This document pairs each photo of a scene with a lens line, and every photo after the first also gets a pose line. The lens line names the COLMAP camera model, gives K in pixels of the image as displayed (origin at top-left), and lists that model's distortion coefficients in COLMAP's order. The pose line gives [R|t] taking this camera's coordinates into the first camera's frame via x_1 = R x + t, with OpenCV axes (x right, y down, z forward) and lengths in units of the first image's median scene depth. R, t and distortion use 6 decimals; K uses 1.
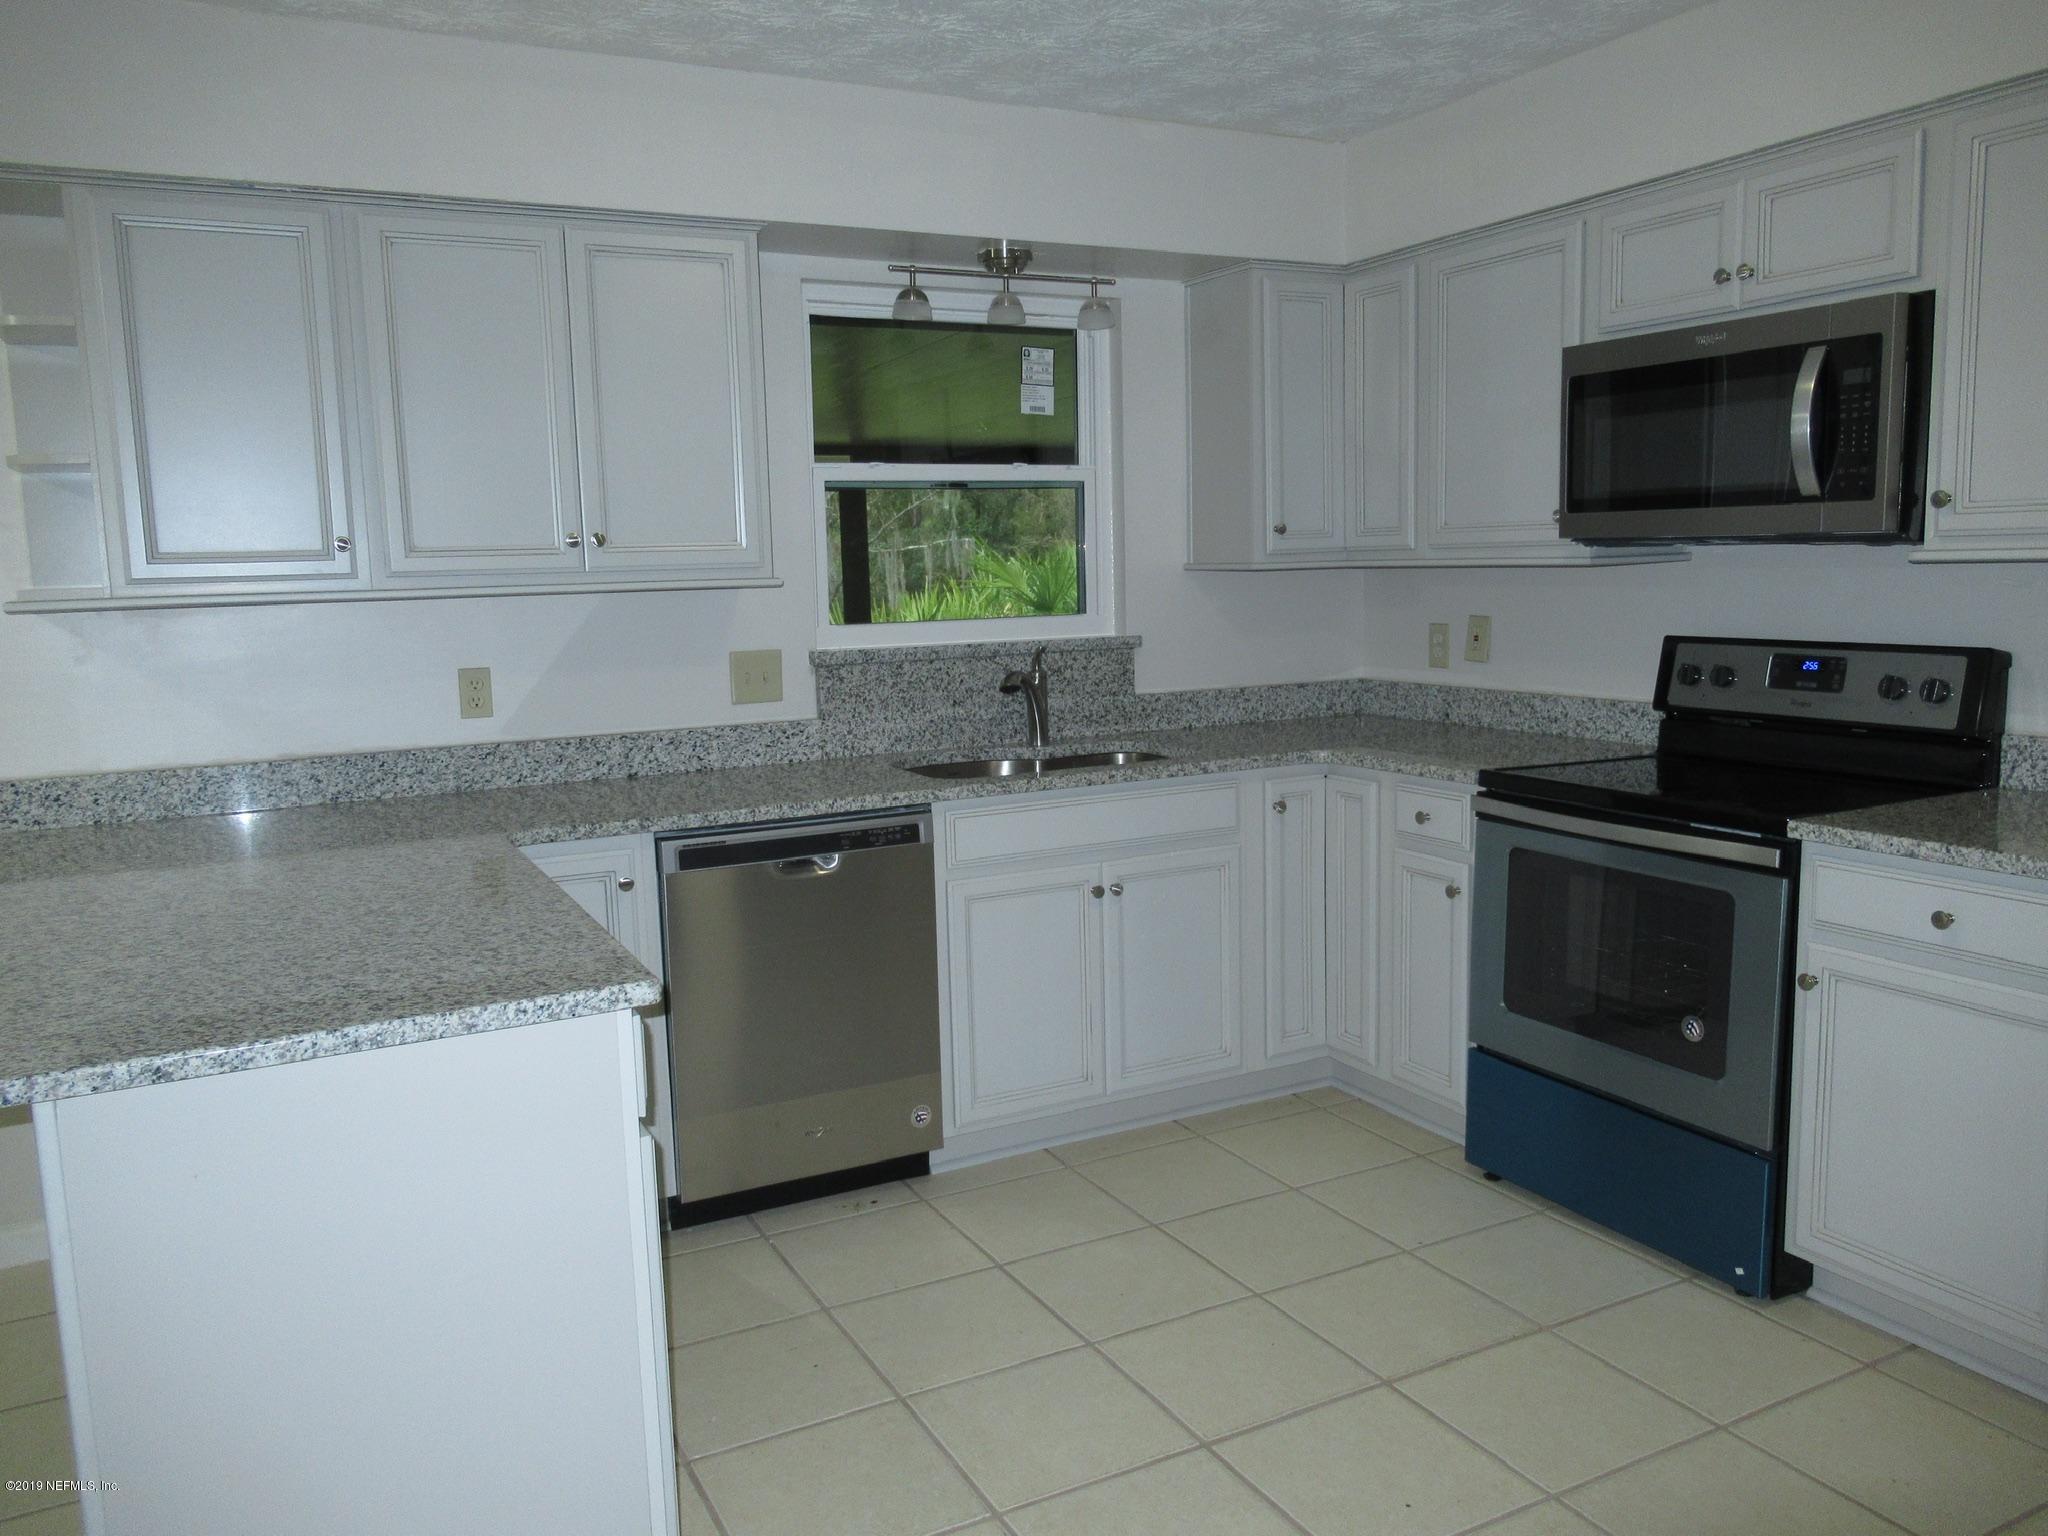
lens RADIAL K [[1539.1, 0, 1024.0], [0, 1539.1, 768.0], [0, 0, 1]] dist [0.000627, -0.008929]
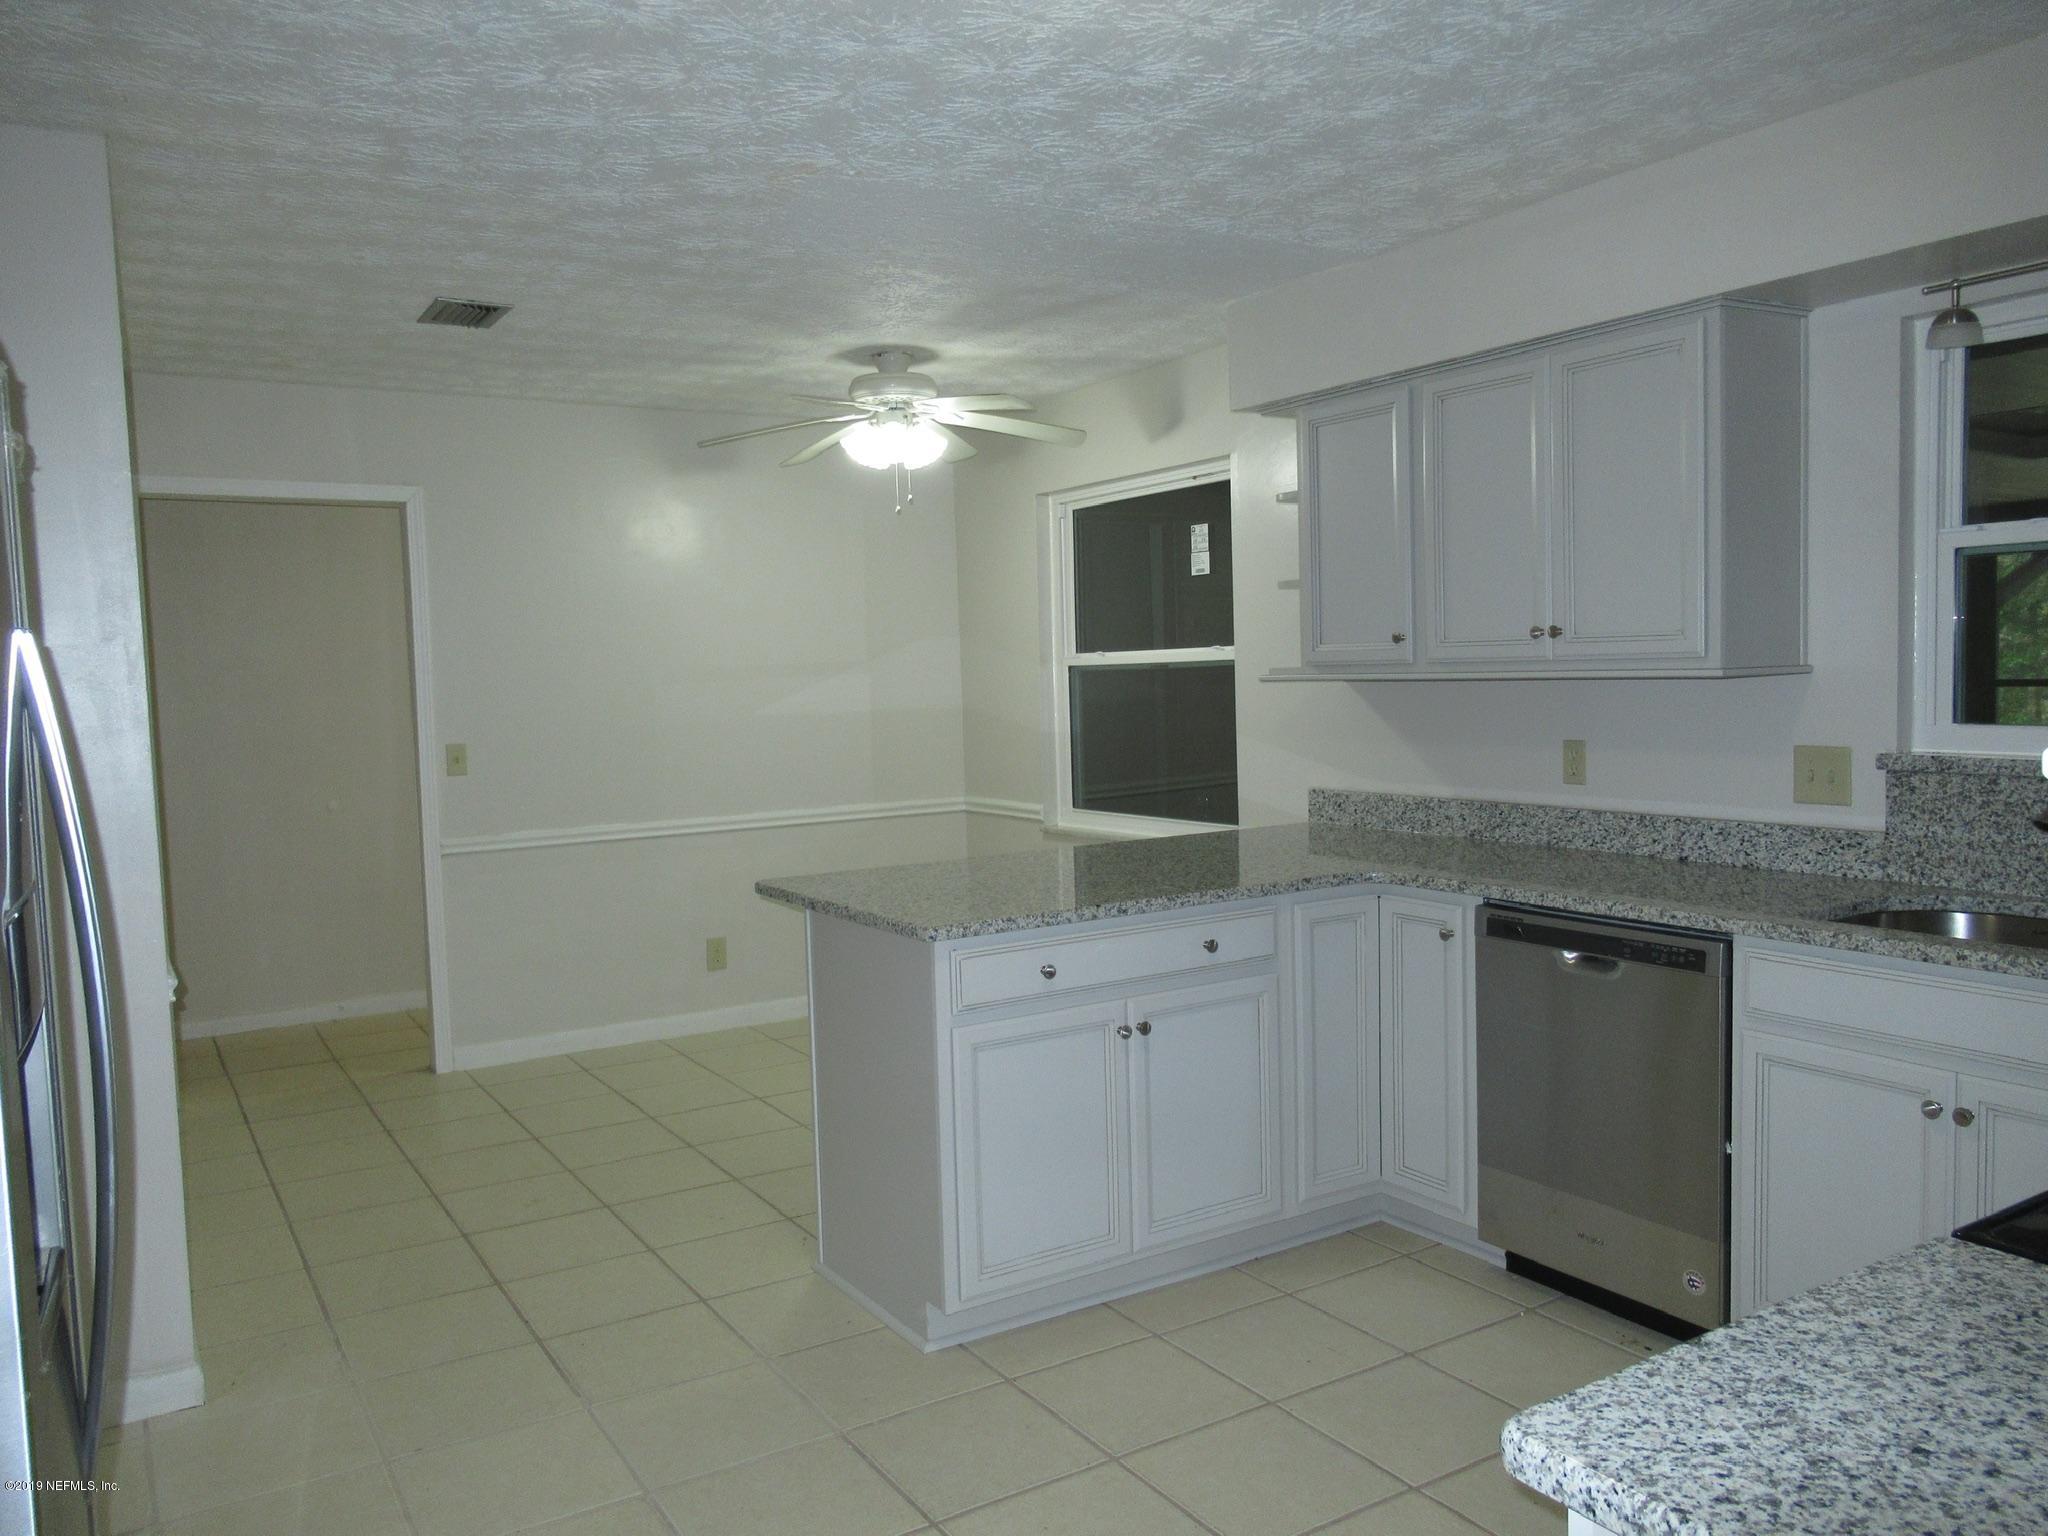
lens RADIAL K [[1539.1, 0, 1024.0], [0, 1539.1, 768.0], [0, 0, 1]] dist [0.000627, -0.008929]
pose [[0.078380, 0.092003, -0.992669, 0.702948], [-0.109592, 0.990493, 0.083148, -0.090352], [0.990881, 0.102272, 0.087718, 0.479717]]
